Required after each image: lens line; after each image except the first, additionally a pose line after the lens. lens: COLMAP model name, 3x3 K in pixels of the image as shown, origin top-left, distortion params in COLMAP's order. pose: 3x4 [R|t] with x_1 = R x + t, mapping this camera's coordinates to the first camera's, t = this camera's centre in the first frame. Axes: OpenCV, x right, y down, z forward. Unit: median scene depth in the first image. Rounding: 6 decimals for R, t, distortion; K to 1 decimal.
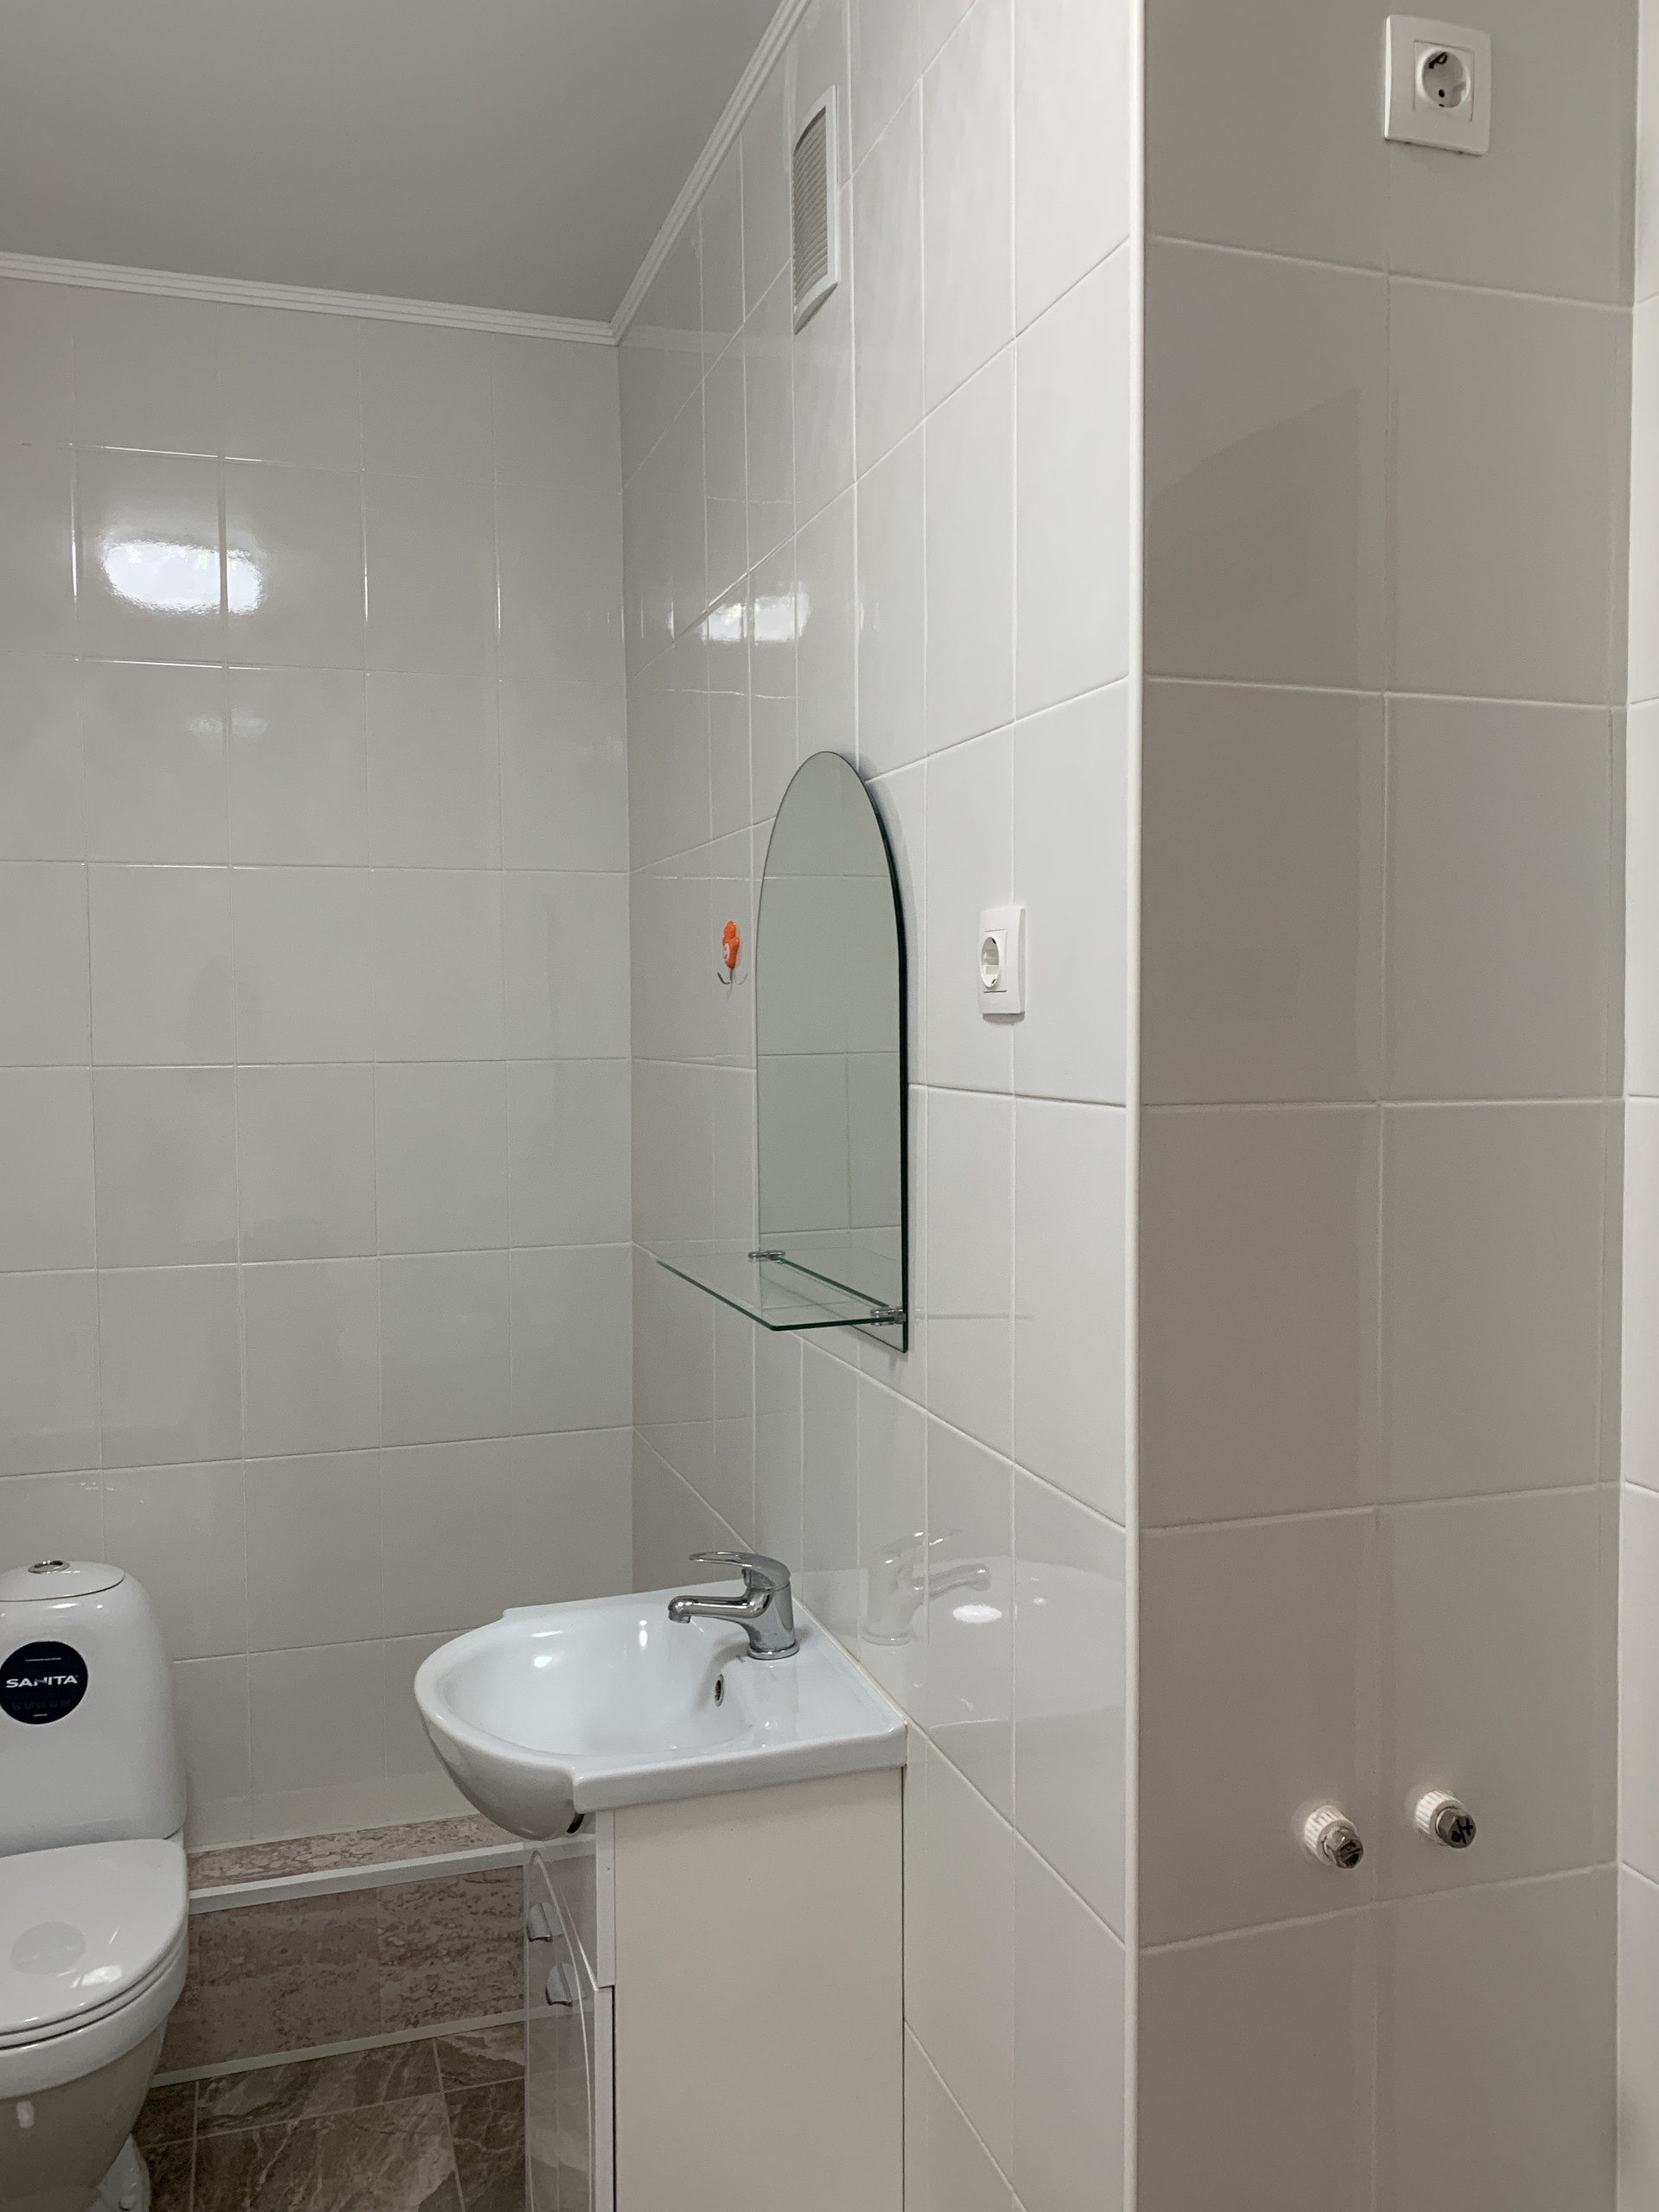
lens RADIAL K [[1806.8, 0, 849.0], [0, 1806.8, 1114.8], [0, 0, 1]] dist [0.056194, -0.105588]
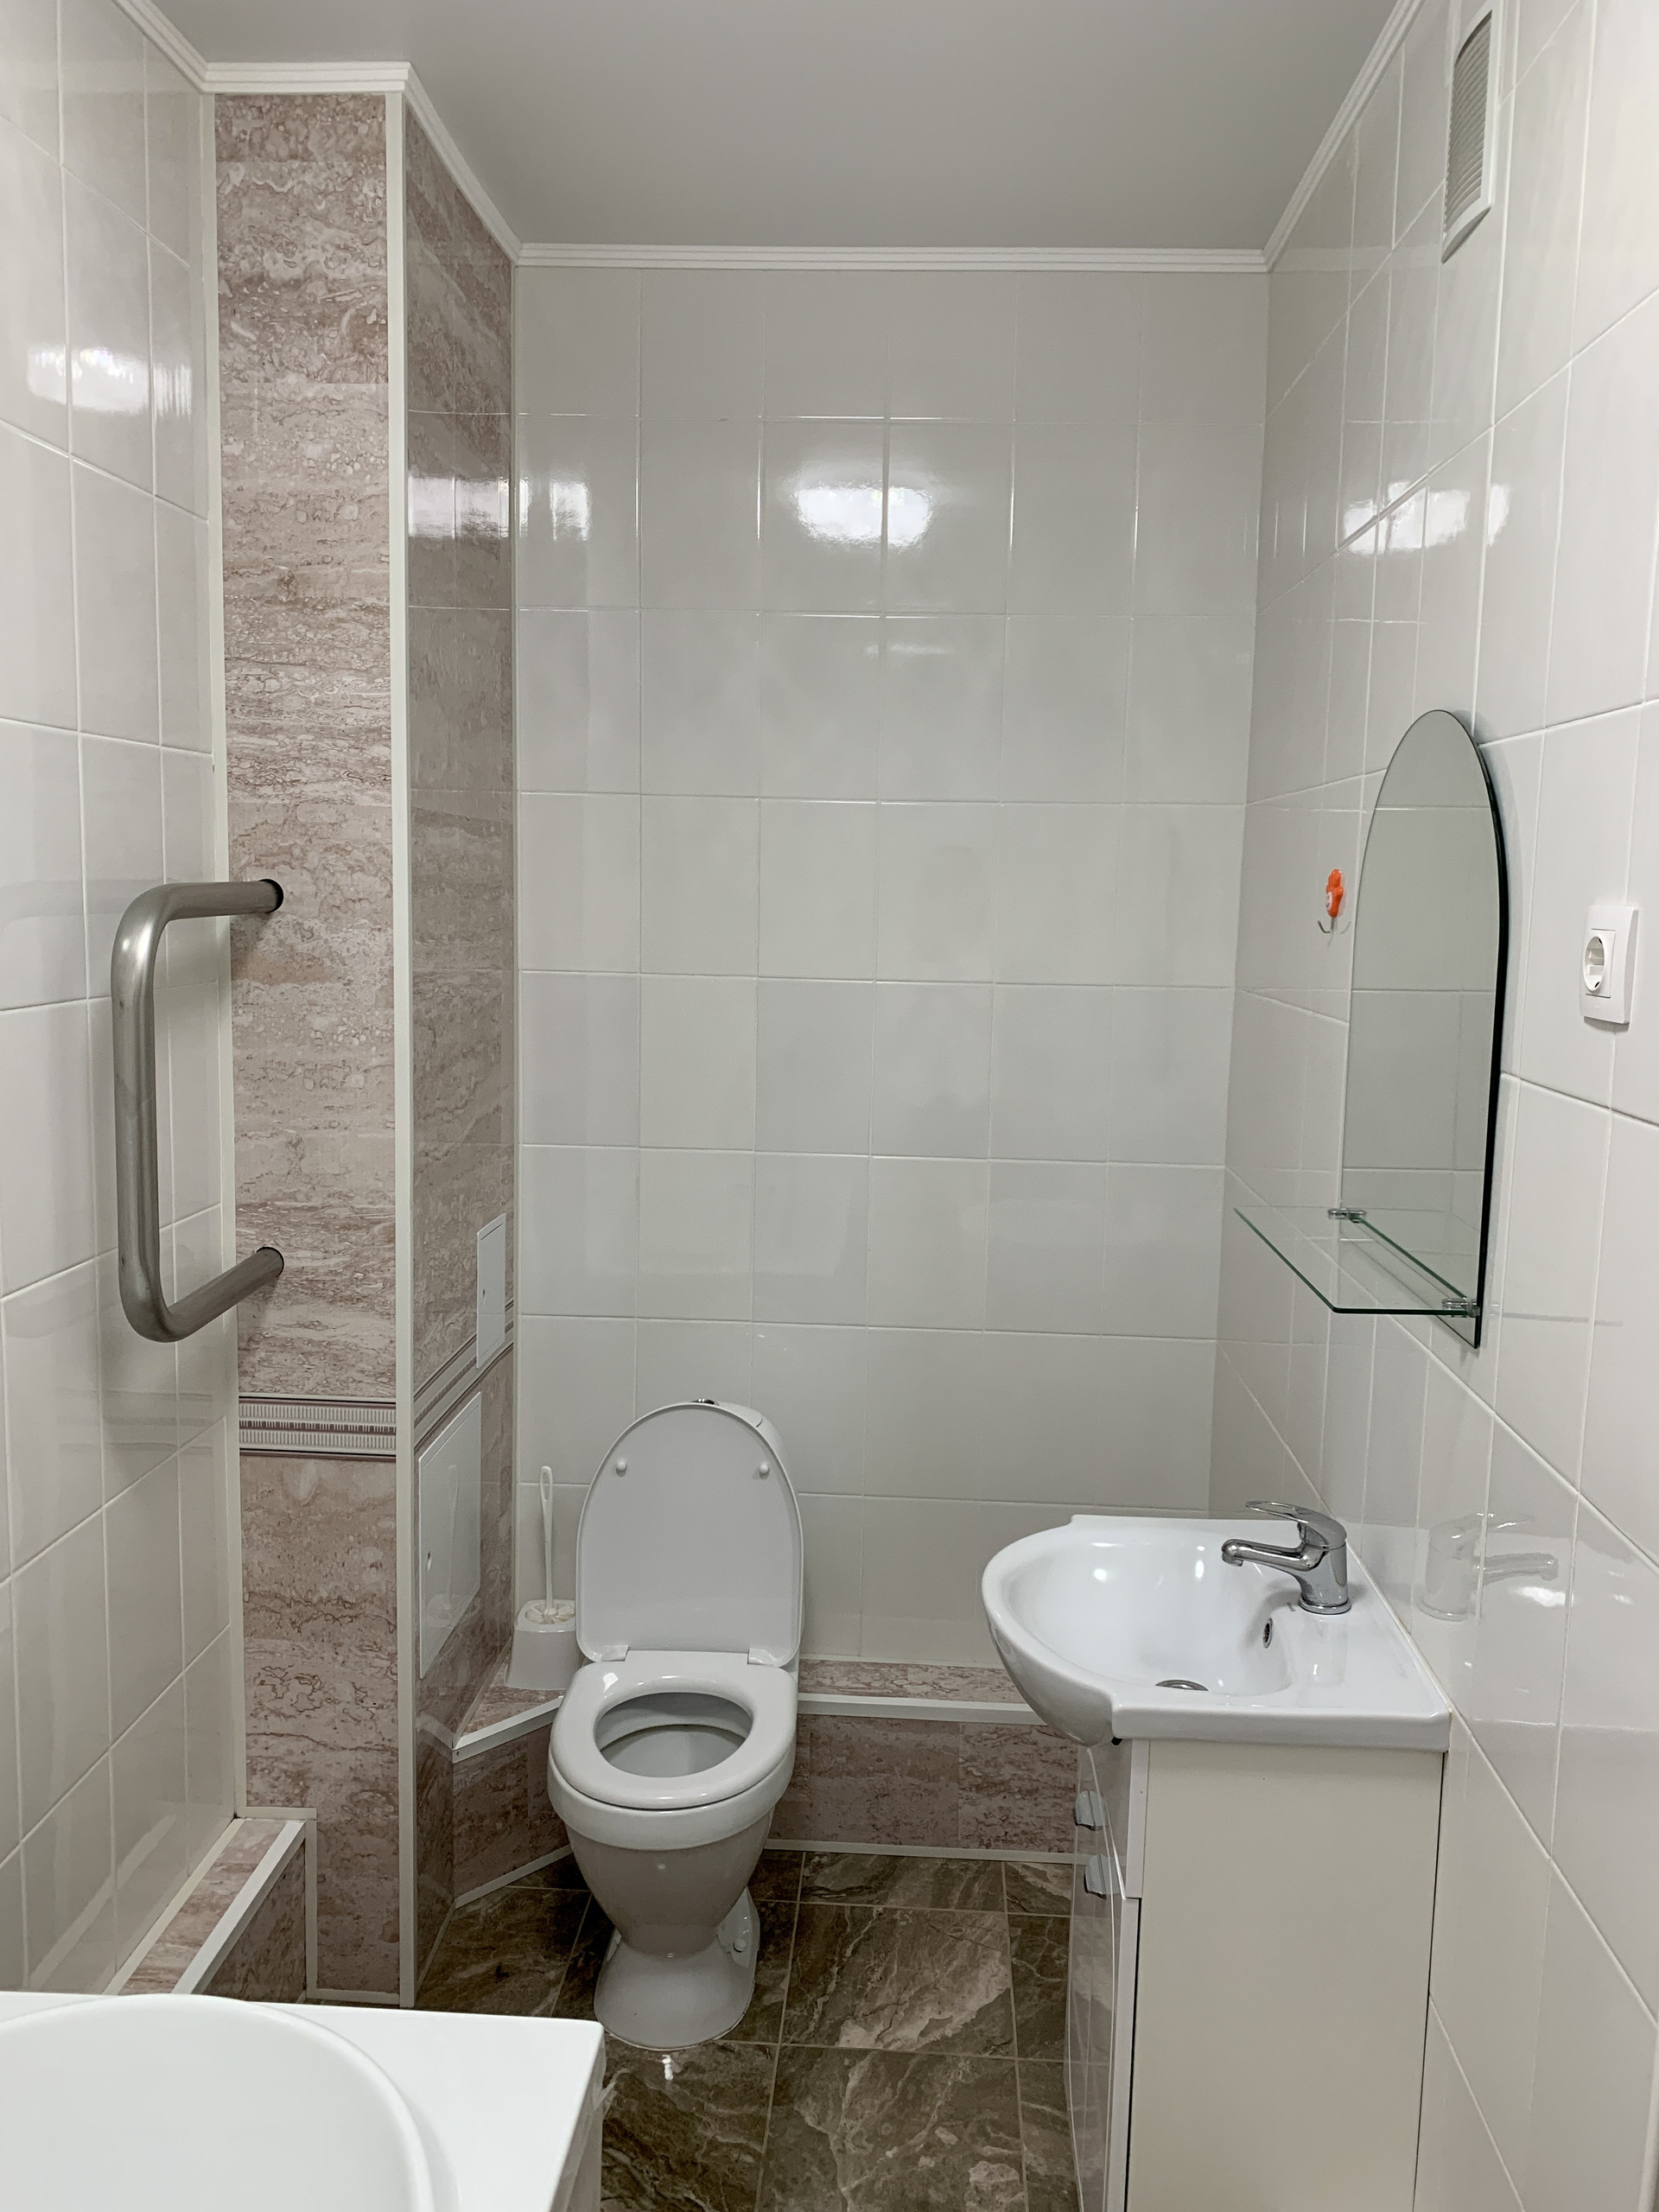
lens RADIAL K [[1688.4, 0, 836.8], [0, 1688.4, 1103.5], [0, 0, 1]] dist [0.016022, -0.035118]
pose [[0.931652, 0.067935, -0.356943, 0.019272], [-0.042044, 0.995923, 0.079810, -0.041745], [0.360910, -0.059348, 0.930710, 0.027833]]
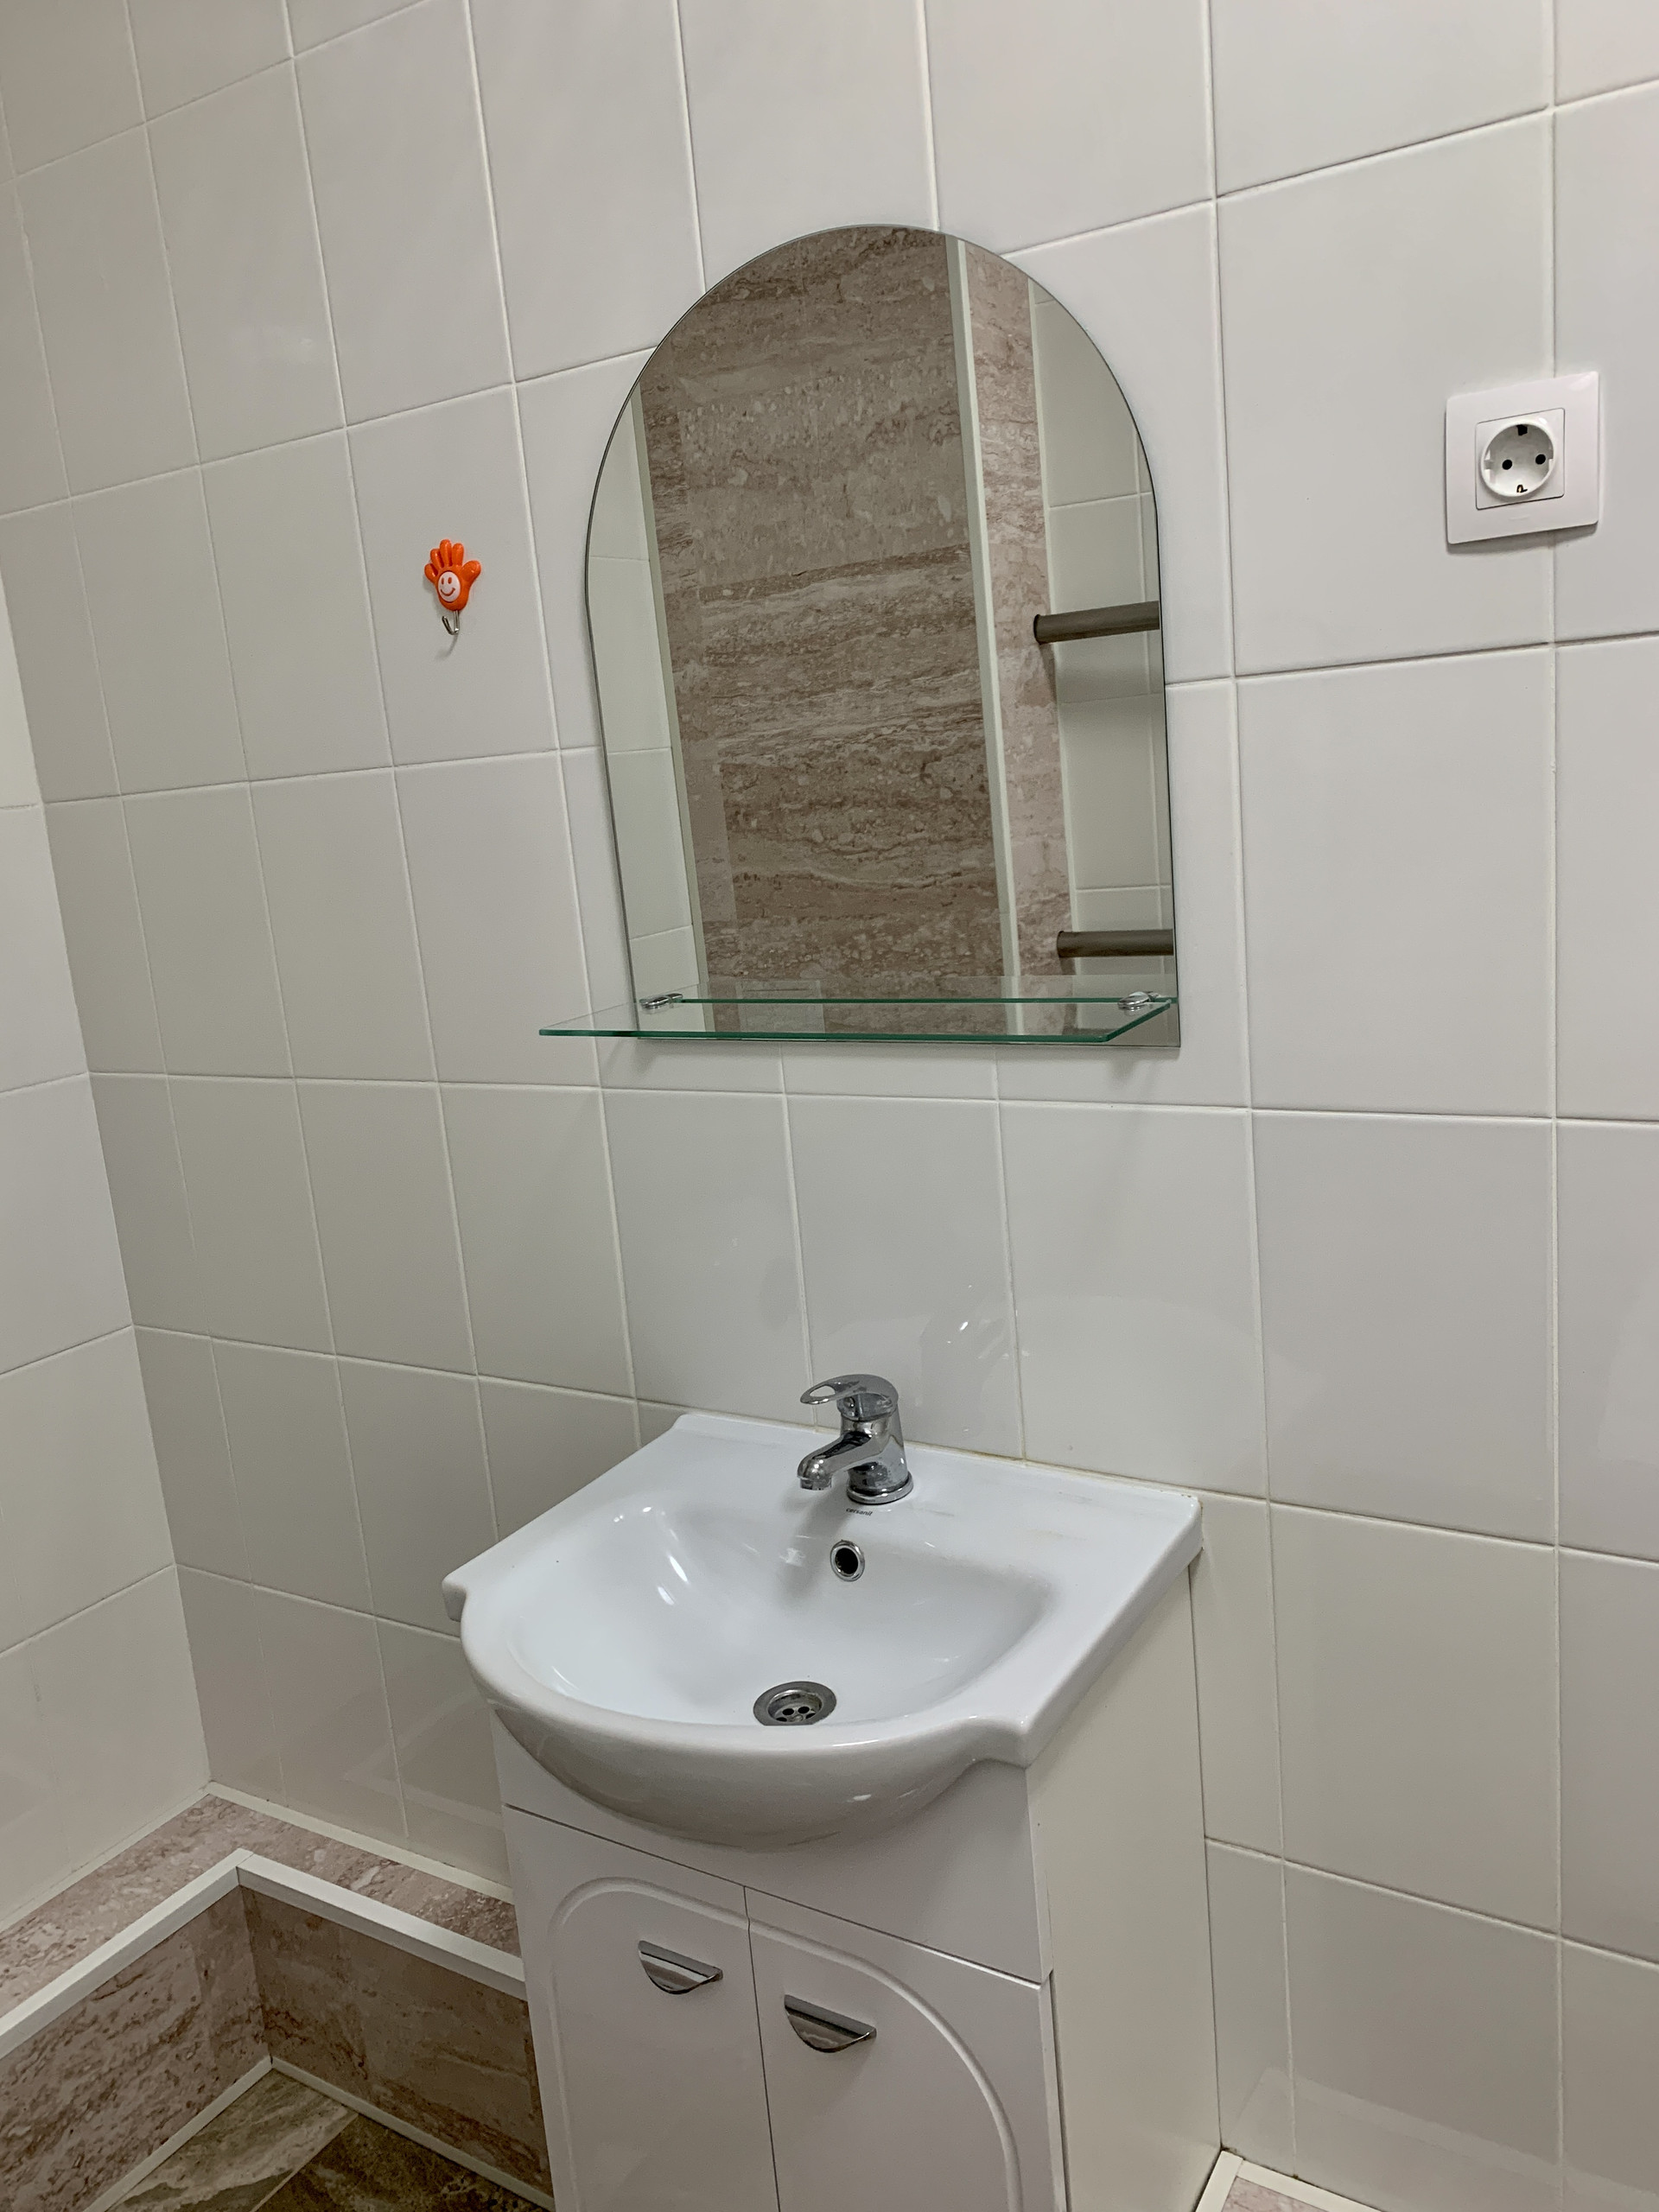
lens RADIAL K [[1688.4, 0, 829.3], [0, 1688.4, 1087.5], [0, 0, 1]] dist [0.016022, -0.035118]
pose [[0.762291, -0.189849, 0.618765, -0.390334], [0.122134, 0.981031, 0.150535, 0.018041], [-0.635607, -0.039180, 0.771018, 0.399503]]
